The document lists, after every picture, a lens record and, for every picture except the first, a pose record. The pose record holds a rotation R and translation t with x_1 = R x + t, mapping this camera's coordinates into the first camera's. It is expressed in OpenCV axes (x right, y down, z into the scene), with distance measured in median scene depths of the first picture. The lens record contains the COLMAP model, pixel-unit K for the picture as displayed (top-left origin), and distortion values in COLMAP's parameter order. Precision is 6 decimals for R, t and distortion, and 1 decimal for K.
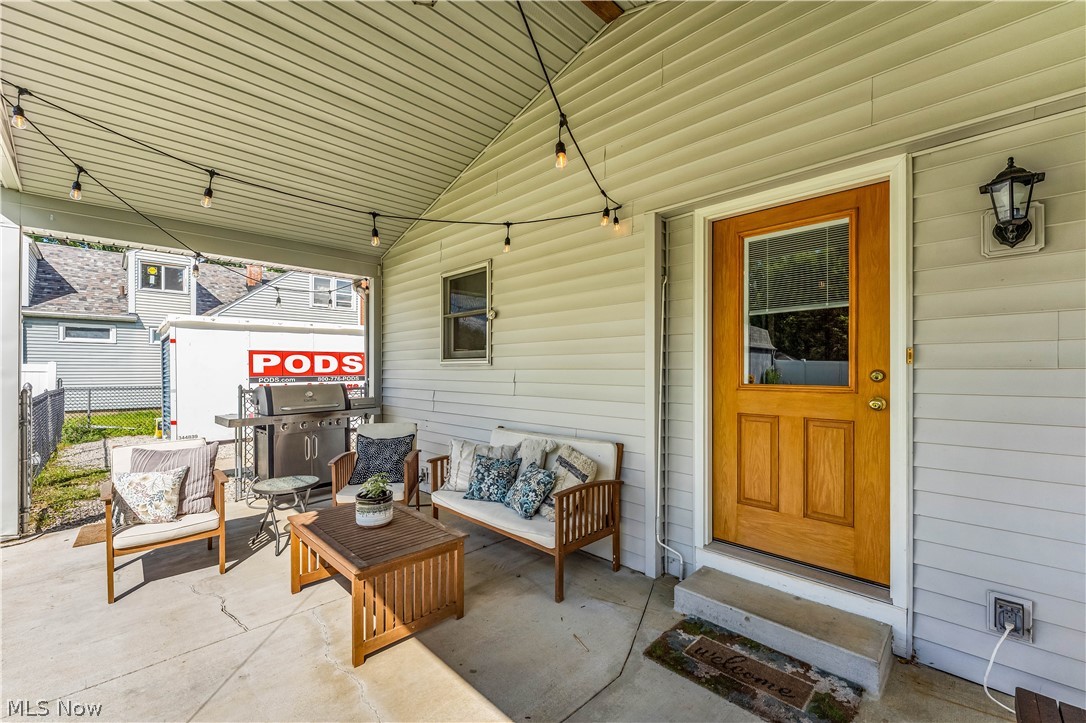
lens RADIAL K [[451.1, 0, 515.7], [0, 451.1, 367.7], [0, 0, 1]] dist [-0.000106, 0.000009]
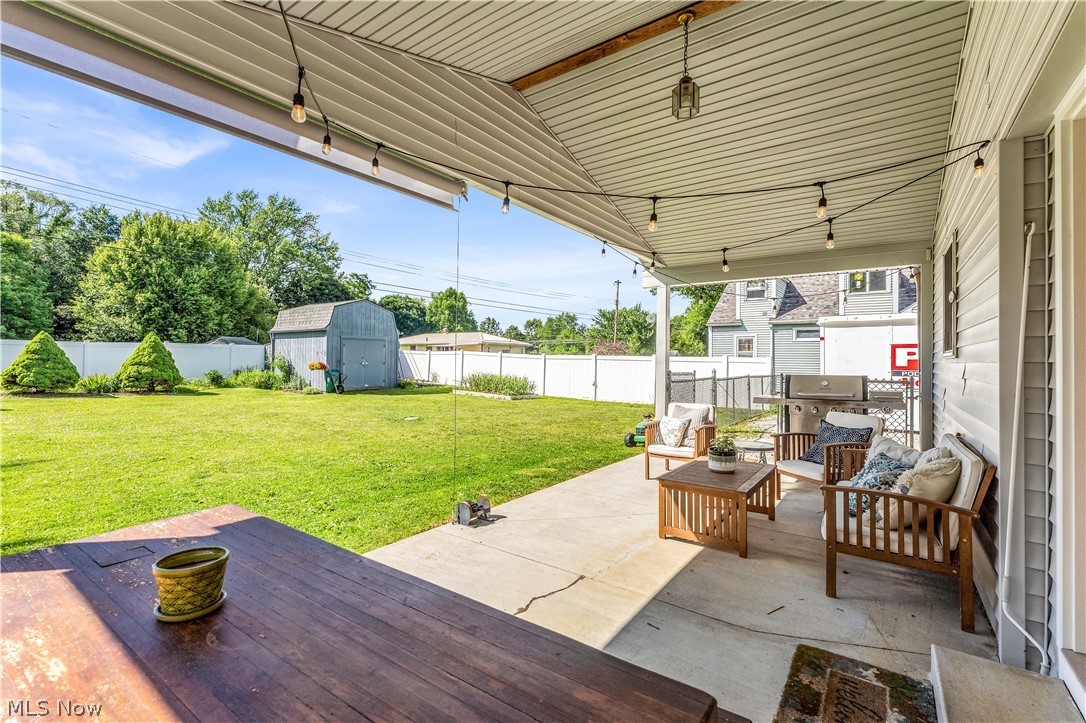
lens RADIAL K [[523.0, 0, 634.5], [0, 523.0, 360.8], [0, 0, 1]] dist [-0.000357, -0.000090]
pose [[0.280461, 0.004536, -0.959855, 0.647159], [-0.007489, 0.999969, 0.002538, 0.001144], [0.959836, 0.006477, 0.280486, 0.157427]]
